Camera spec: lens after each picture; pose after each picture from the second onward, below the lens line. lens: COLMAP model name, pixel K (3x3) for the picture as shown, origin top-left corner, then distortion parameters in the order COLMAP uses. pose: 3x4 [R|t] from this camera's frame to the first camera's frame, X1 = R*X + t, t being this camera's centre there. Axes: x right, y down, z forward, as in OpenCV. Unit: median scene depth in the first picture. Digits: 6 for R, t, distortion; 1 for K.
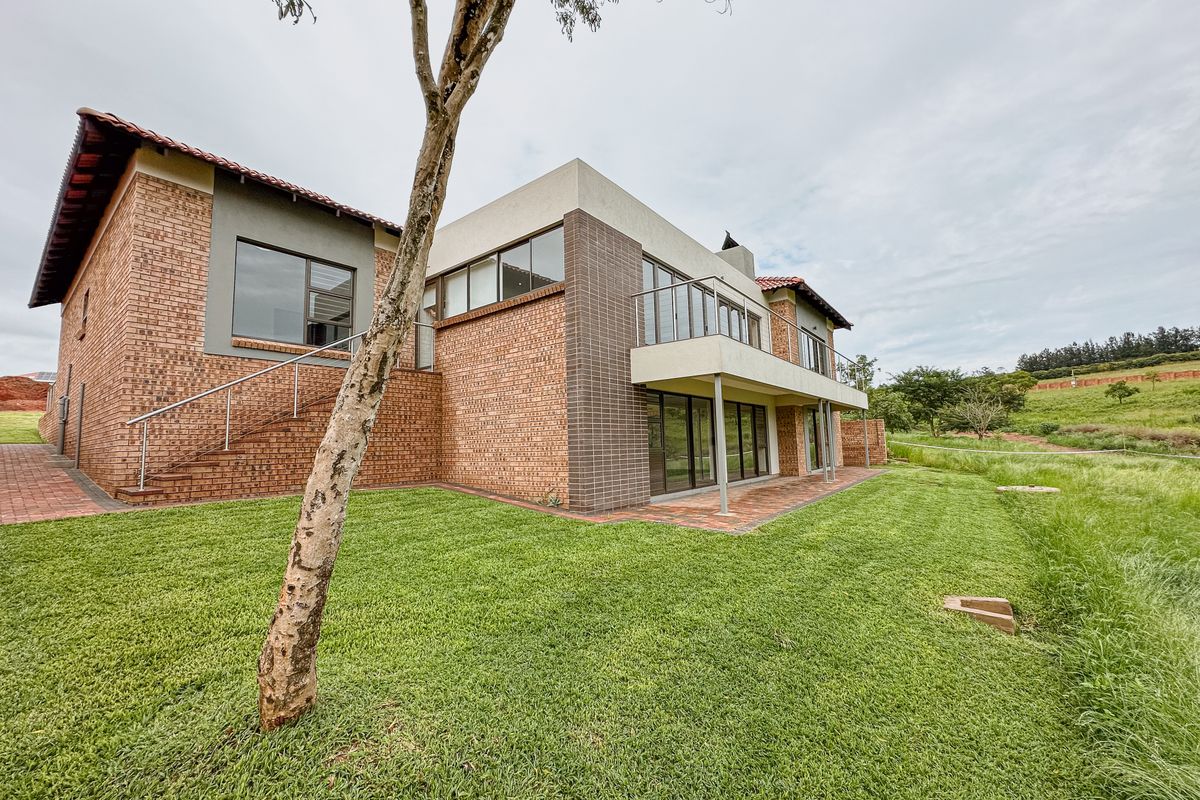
lens RADIAL K [[479.2, 0, 600.0], [0, 479.2, 400.0], [0, 0, 1]] dist [-0.001621, 0.000036]
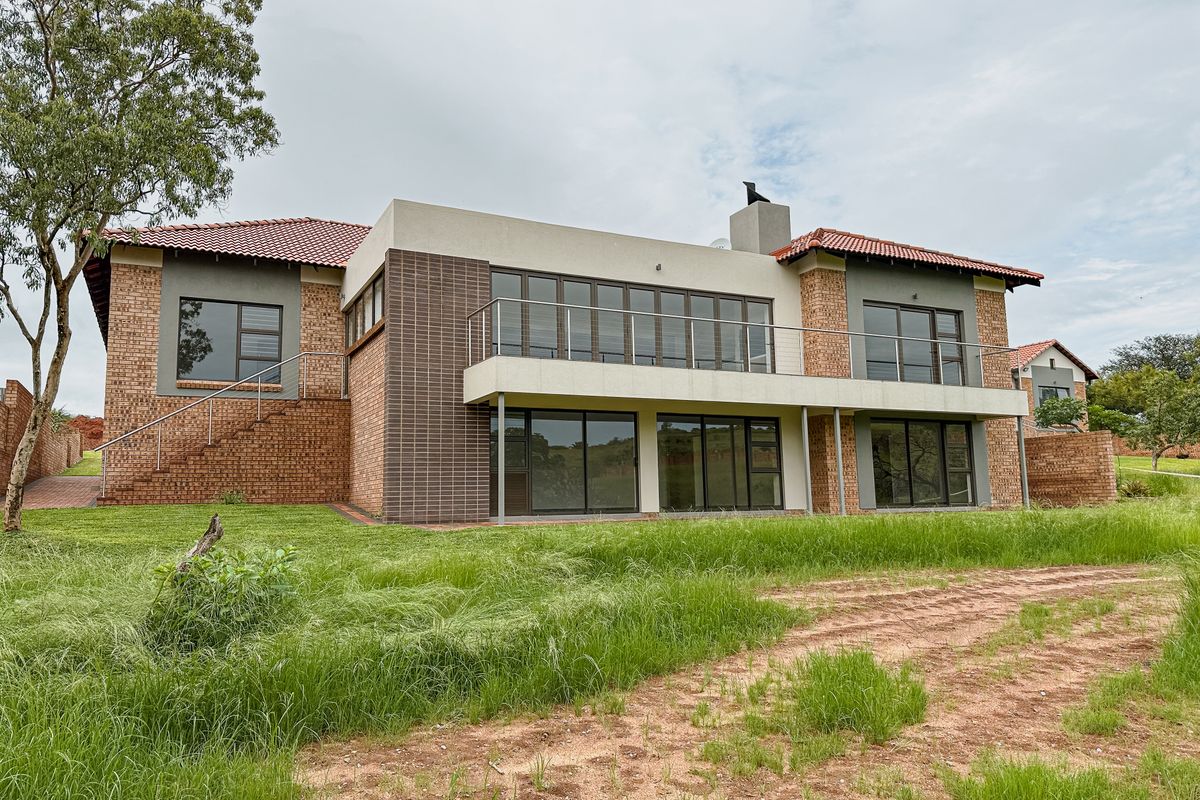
lens RADIAL K [[843.7, 0, 600.0], [0, 843.7, 400.0], [0, 0, 1]] dist [0.006895, -0.002114]
pose [[0.911950, -0.044473, -0.407884, 1.154972], [0.037249, 0.998977, -0.025641, 0.015998], [0.408607, 0.008190, 0.912674, -0.561036]]
